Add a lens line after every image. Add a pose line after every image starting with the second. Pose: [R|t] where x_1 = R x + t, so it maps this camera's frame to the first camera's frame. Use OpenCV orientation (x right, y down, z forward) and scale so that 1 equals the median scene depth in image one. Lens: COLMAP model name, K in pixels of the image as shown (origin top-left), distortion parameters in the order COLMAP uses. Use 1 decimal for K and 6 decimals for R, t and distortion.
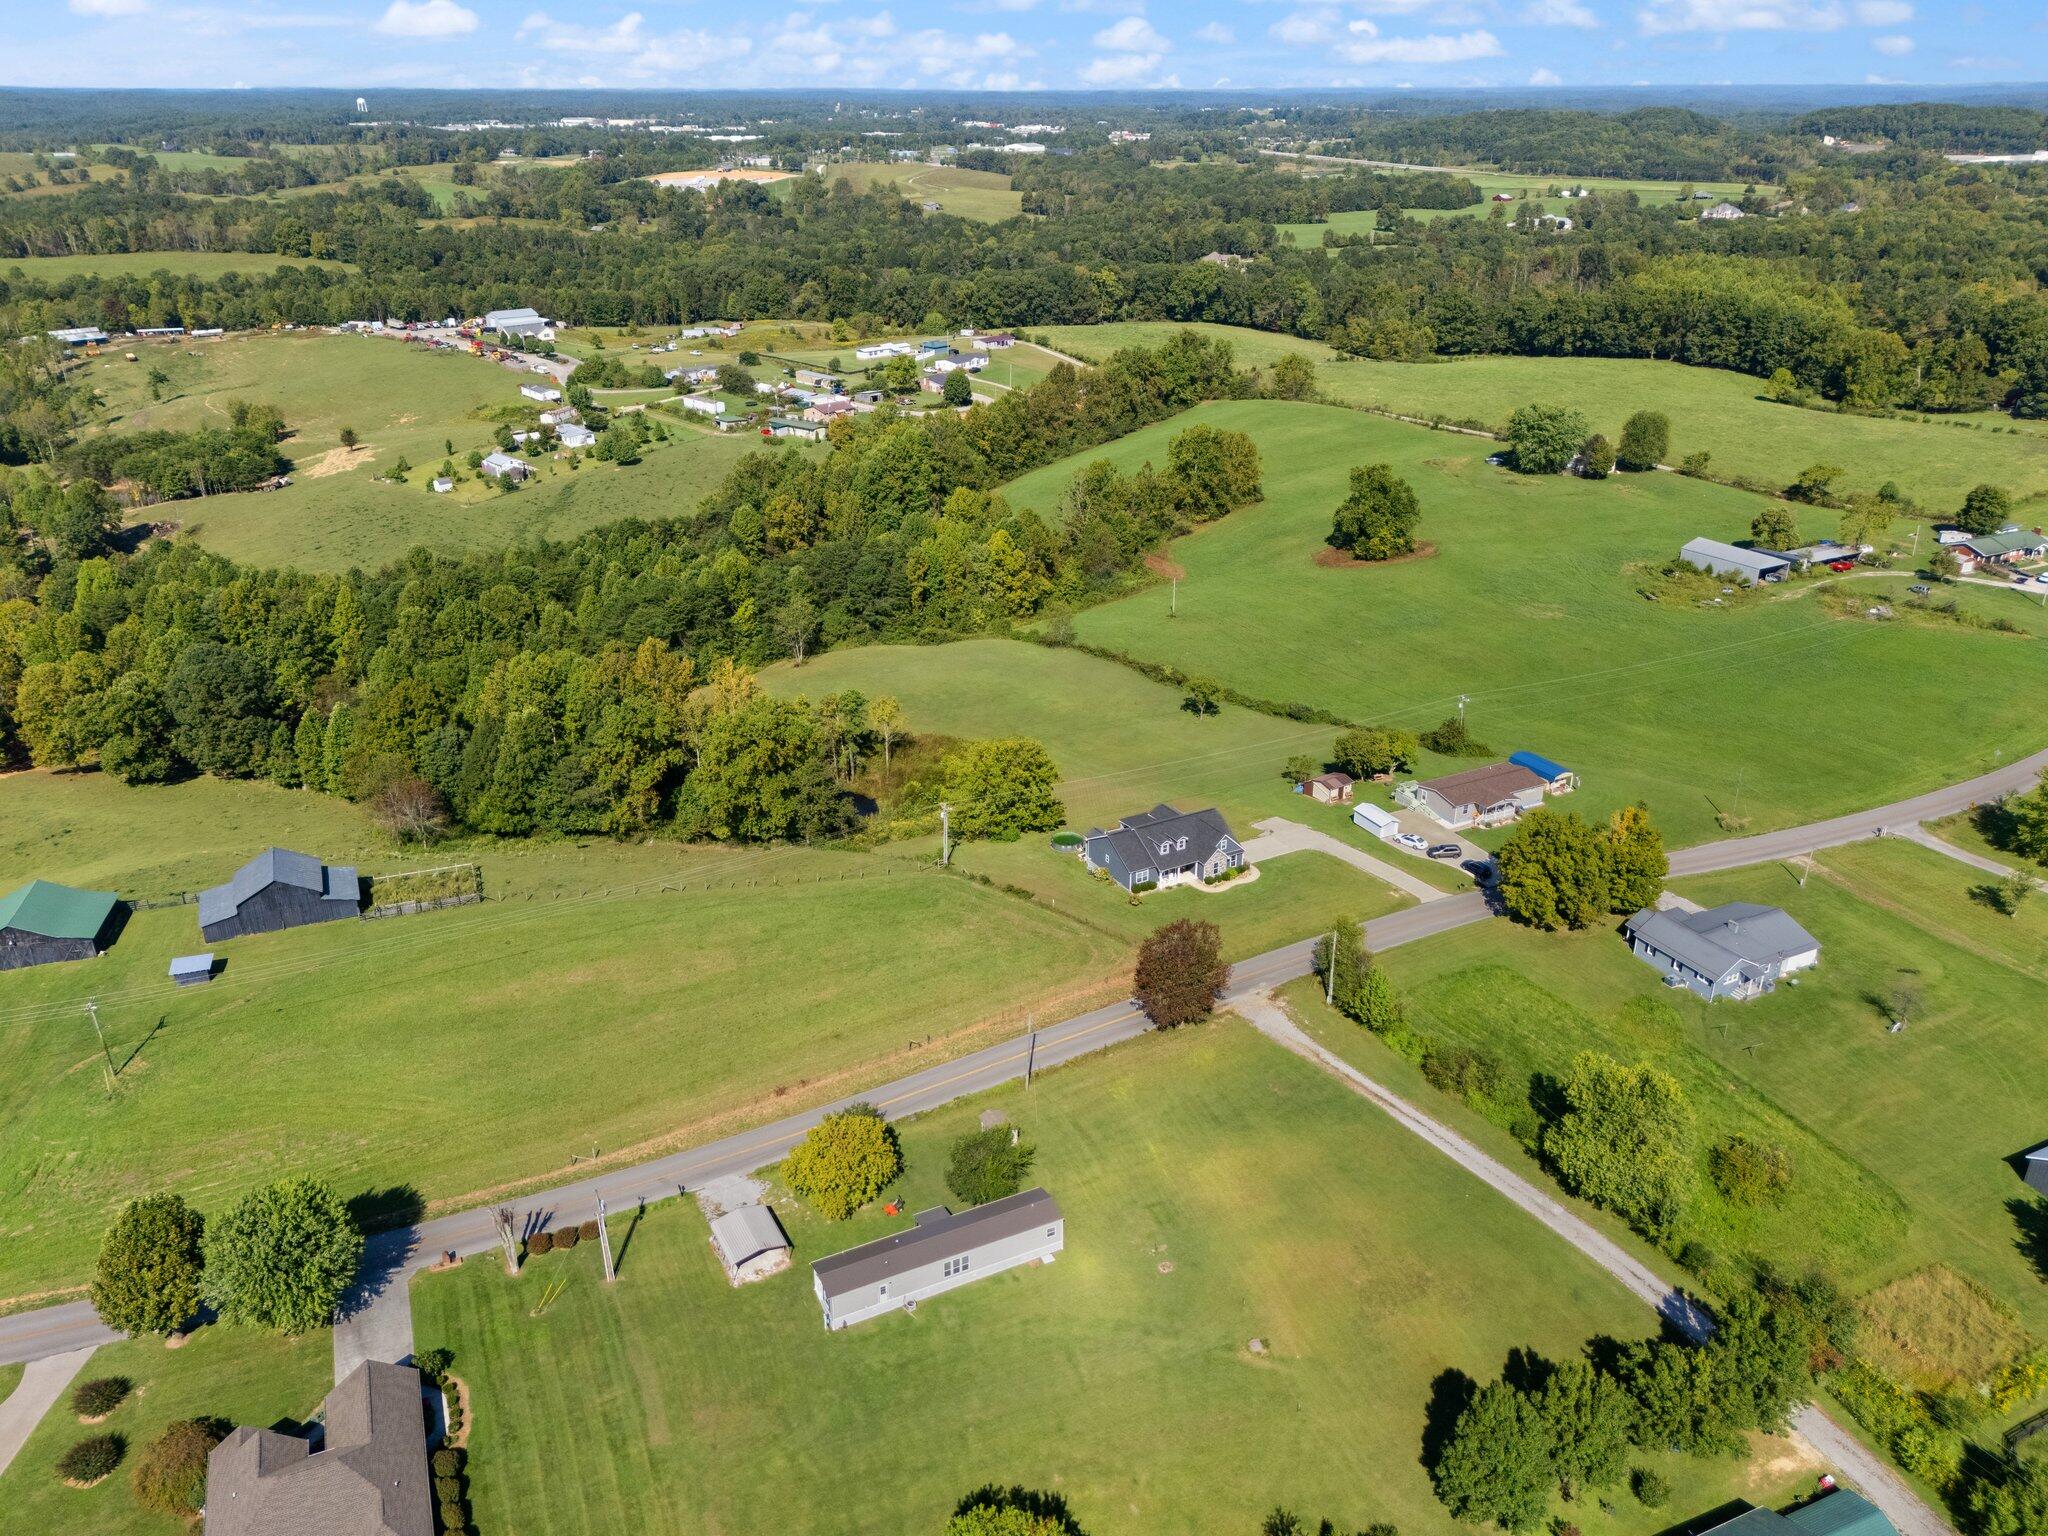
lens RADIAL K [[1505.4, 0, 1034.1], [0, 1505.4, 770.1], [0, 0, 1]] dist [0.125200, -0.171459]
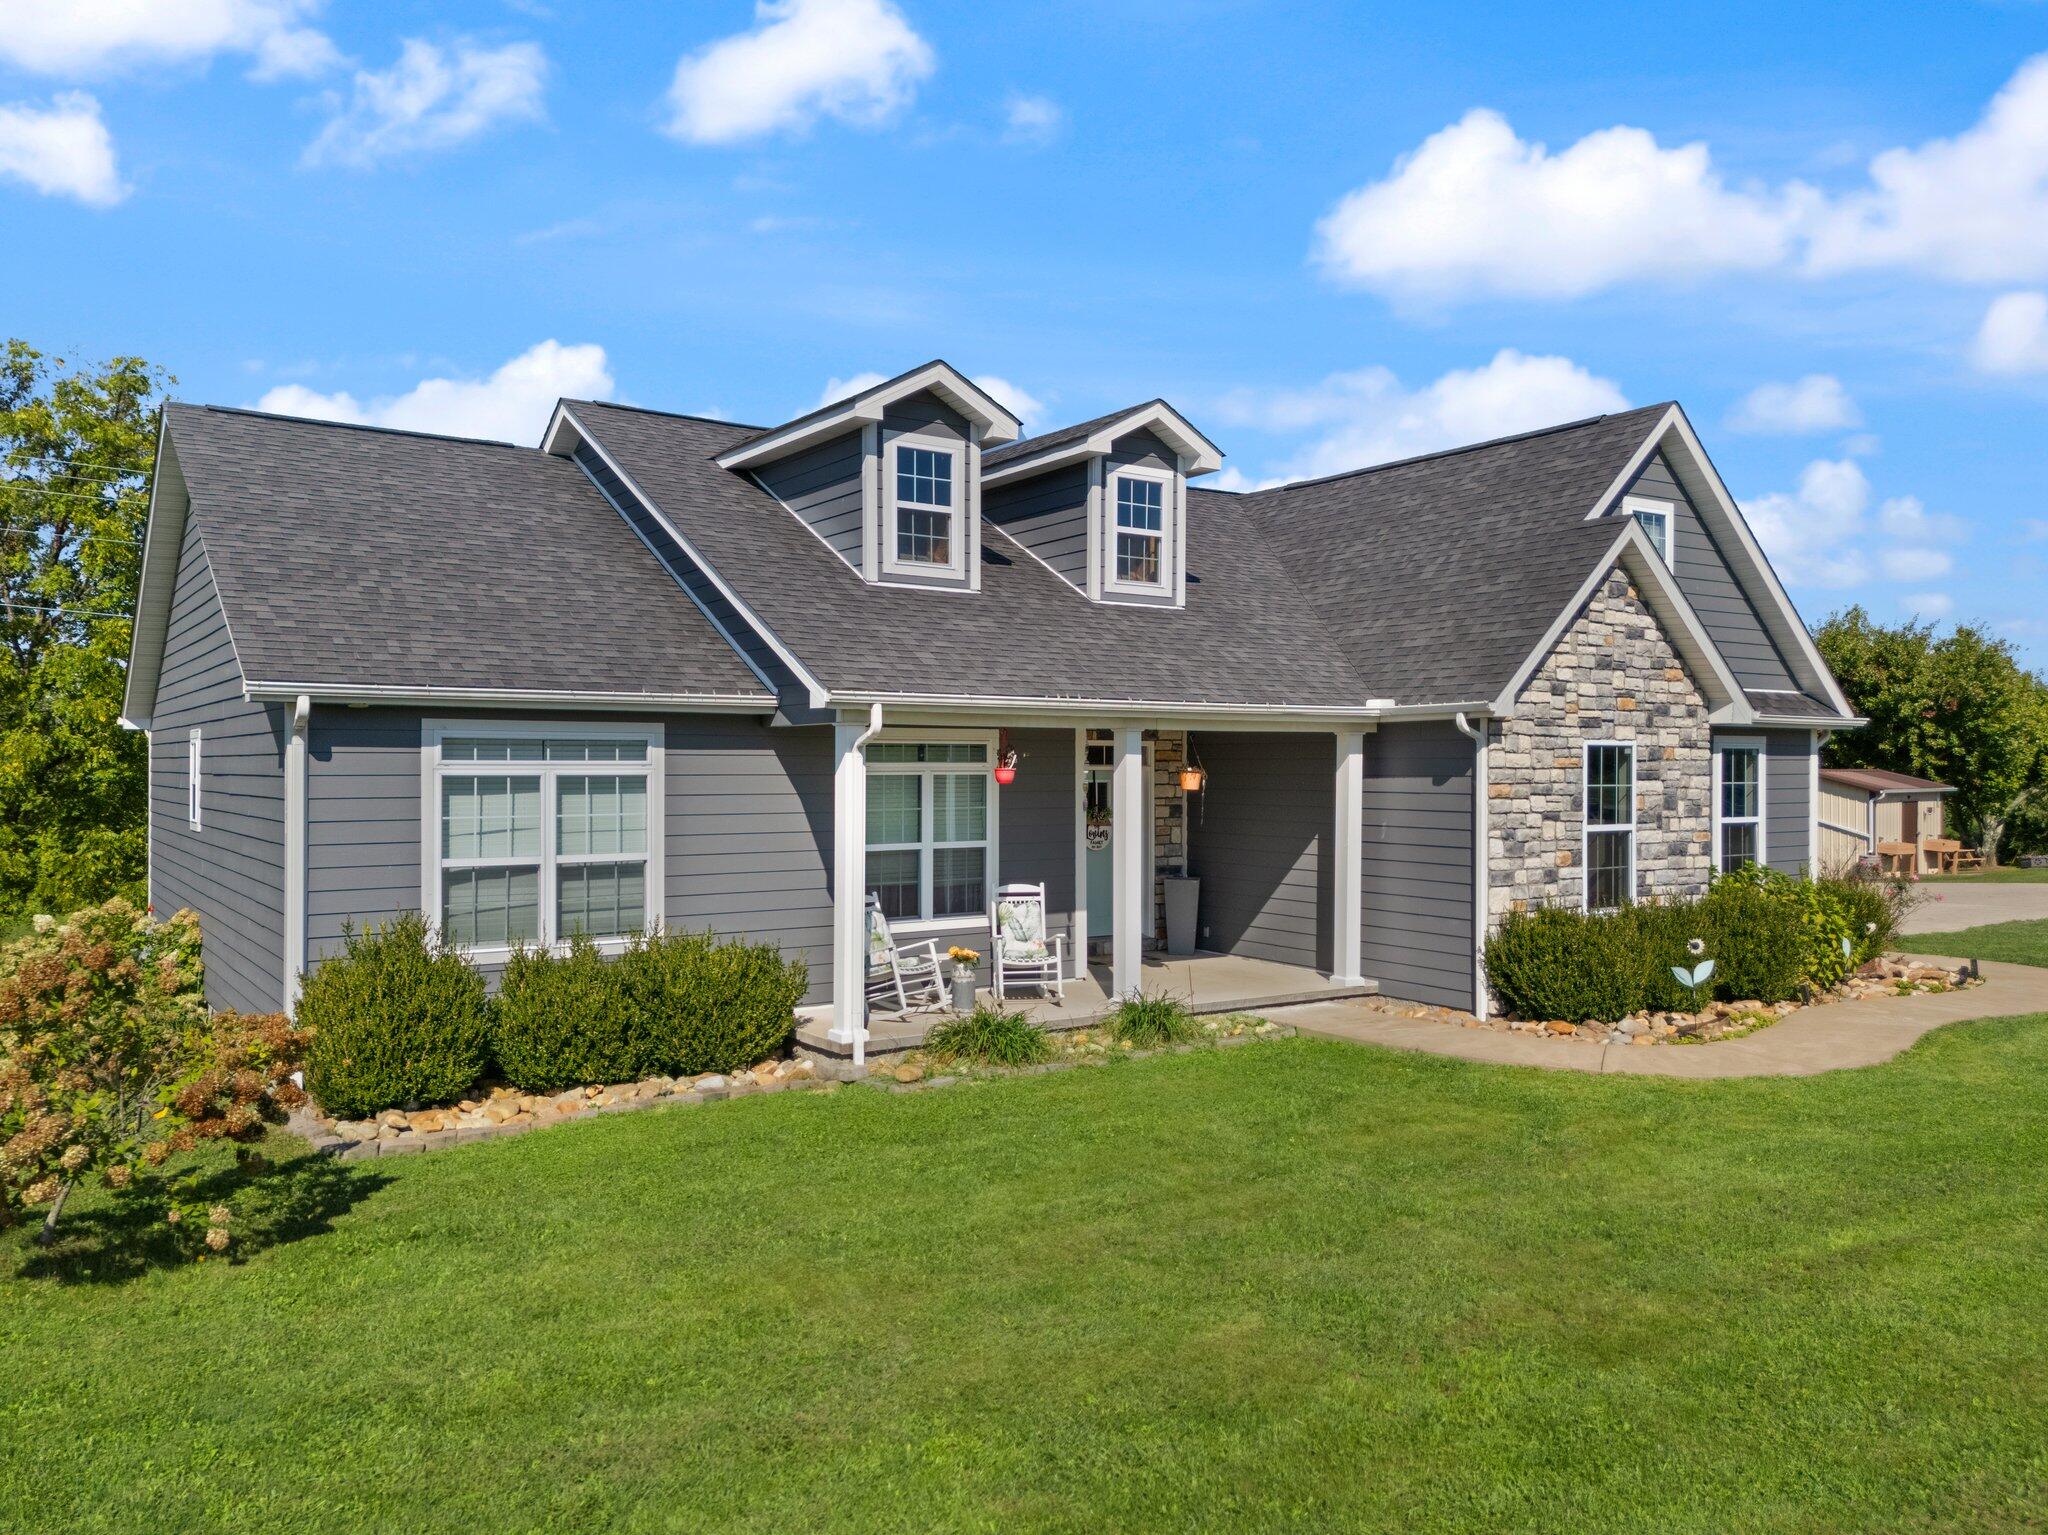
lens RADIAL K [[1522.2, 0, 1028.2], [0, 1522.2, 763.4], [0, 0, 1]] dist [0.073072, -0.066374]
pose [[0.995921, 0.005446, 0.090065, 0.063182], [0.031884, 0.912538, -0.407748, 0.068858], [-0.084409, 0.408956, 0.908642, 0.694754]]
